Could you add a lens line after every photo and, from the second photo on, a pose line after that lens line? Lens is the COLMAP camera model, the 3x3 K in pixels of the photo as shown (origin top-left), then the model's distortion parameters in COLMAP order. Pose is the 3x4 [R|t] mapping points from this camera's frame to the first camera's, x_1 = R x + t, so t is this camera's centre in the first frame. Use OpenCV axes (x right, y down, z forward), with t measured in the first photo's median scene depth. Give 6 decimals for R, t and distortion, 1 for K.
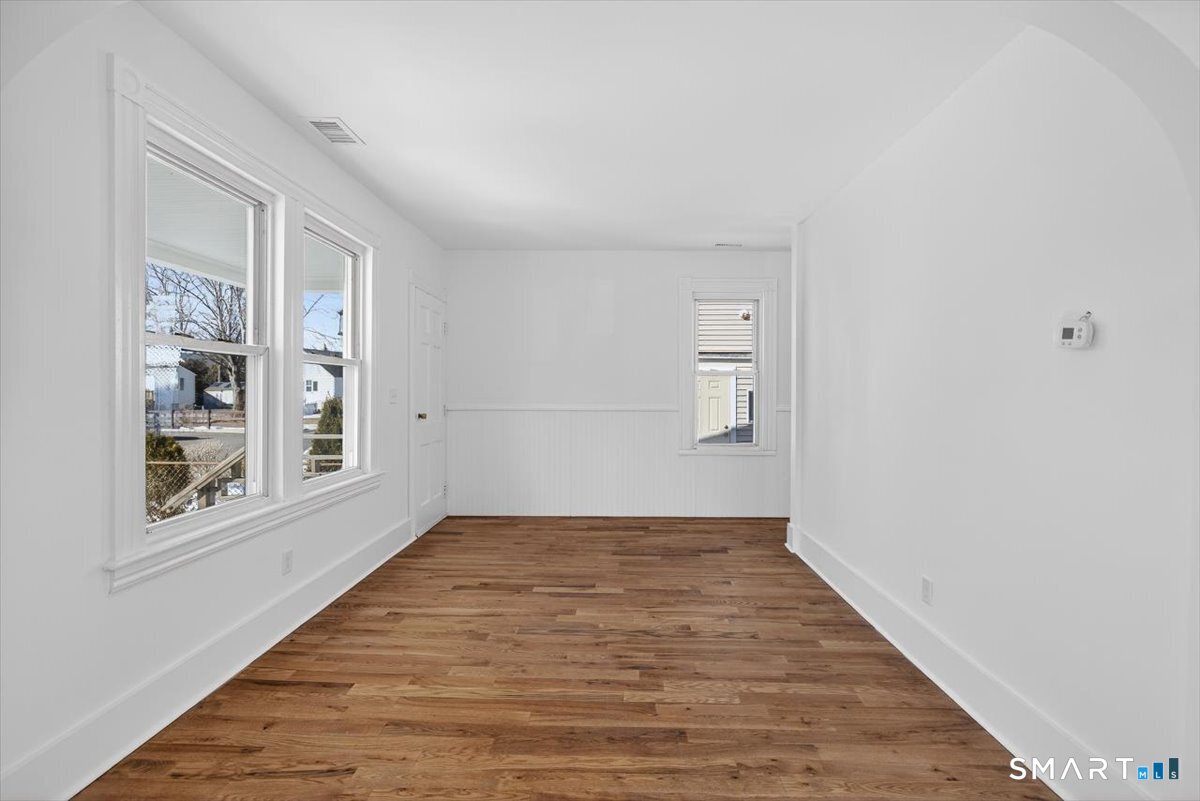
lens RADIAL K [[549.1, 0, 609.7], [0, 549.1, 395.6], [0, 0, 1]] dist [-0.003568, 0.000220]
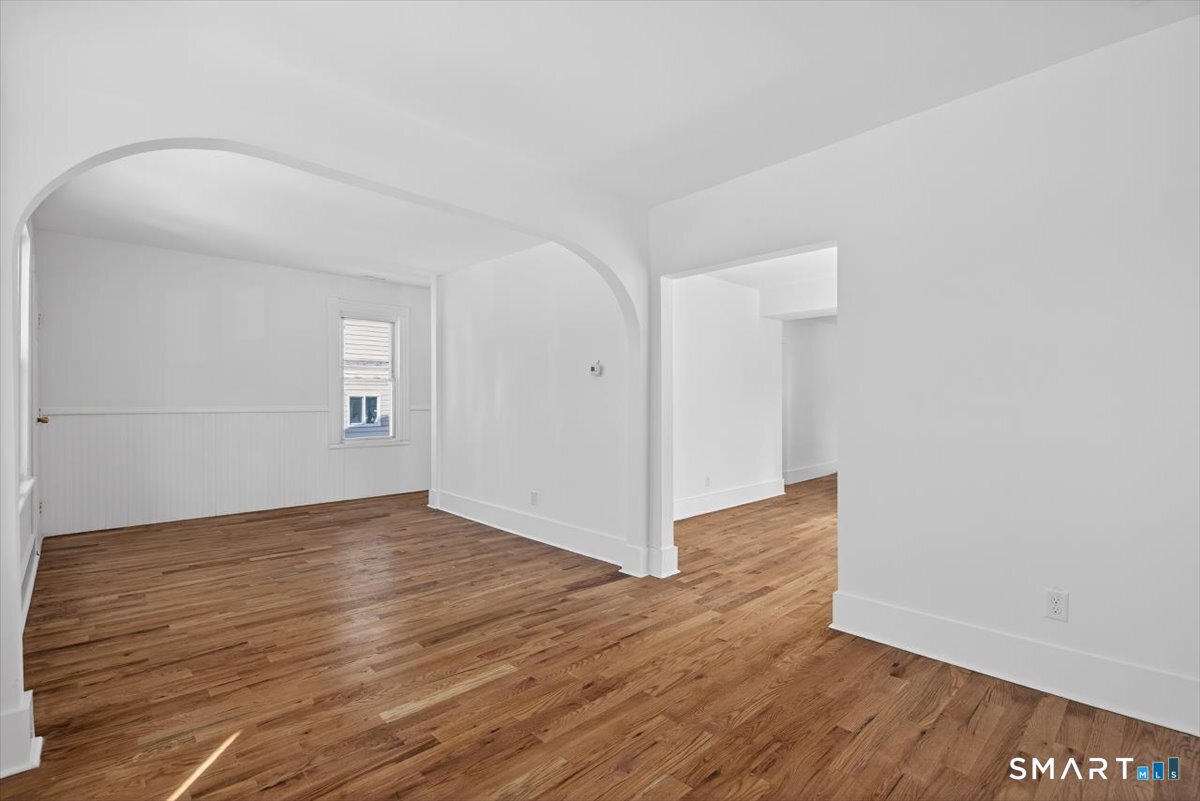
lens RADIAL K [[549.1, 0, 622.9], [0, 549.1, 401.3], [0, 0, 1]] dist [-0.003568, 0.000220]
pose [[0.695795, -0.003644, 0.718231, -0.548401], [0.006031, 0.999982, -0.000769, 0.020371], [-0.718215, 0.004866, 0.695804, -0.525794]]
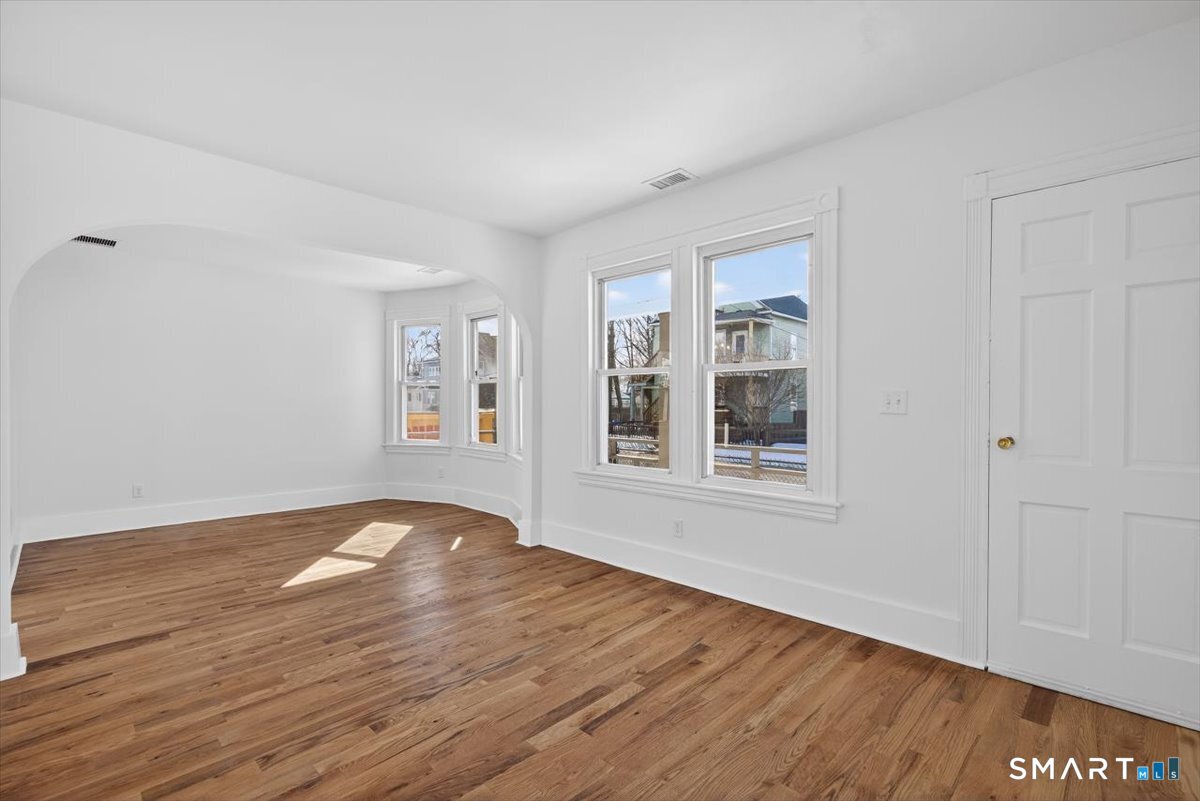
lens RADIAL K [[549.1, 0, 607.1], [0, 549.1, 402.5], [0, 0, 1]] dist [-0.003568, 0.000220]
pose [[-0.693909, -0.007344, -0.720025, 0.478687], [-0.010543, 0.999944, -0.000038, 0.008253], [0.719985, 0.007565, -0.693948, 1.832602]]
